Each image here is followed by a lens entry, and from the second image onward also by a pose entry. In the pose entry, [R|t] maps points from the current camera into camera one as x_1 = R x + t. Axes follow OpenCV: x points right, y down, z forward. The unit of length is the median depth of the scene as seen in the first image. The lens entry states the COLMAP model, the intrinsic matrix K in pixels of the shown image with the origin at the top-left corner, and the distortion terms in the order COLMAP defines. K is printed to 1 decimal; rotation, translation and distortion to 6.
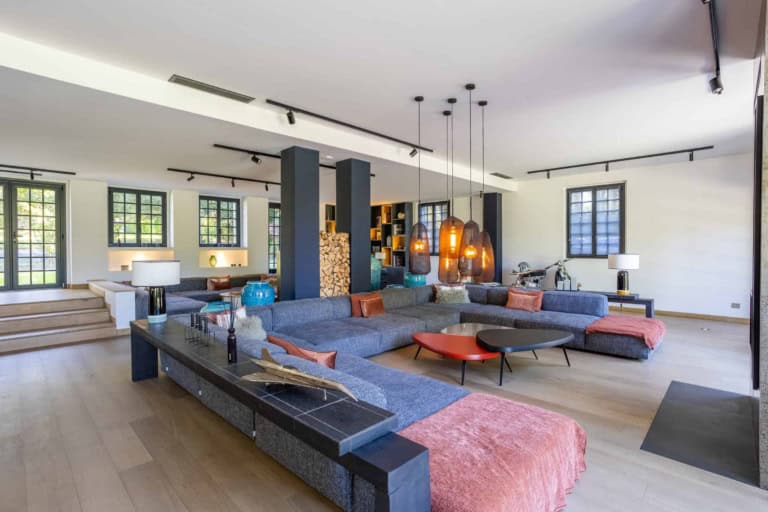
lens RADIAL K [[367.8, 0, 396.8], [0, 367.8, 250.9], [0, 0, 1]] dist [-0.000447, 0.000055]
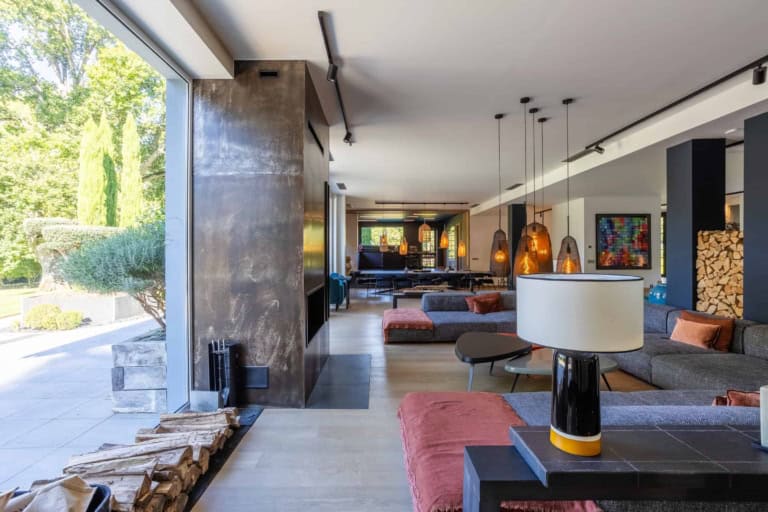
lens RADIAL K [[359.8, 0, 384.0], [0, 359.8, 256.0], [0, 0, 1]] dist [-0.000278, 0.000293]
pose [[-0.718786, 0.008983, -0.695173, 0.429973], [-0.001295, 0.999897, 0.014260, -0.005130], [0.695230, 0.011150, -0.718701, 0.534243]]
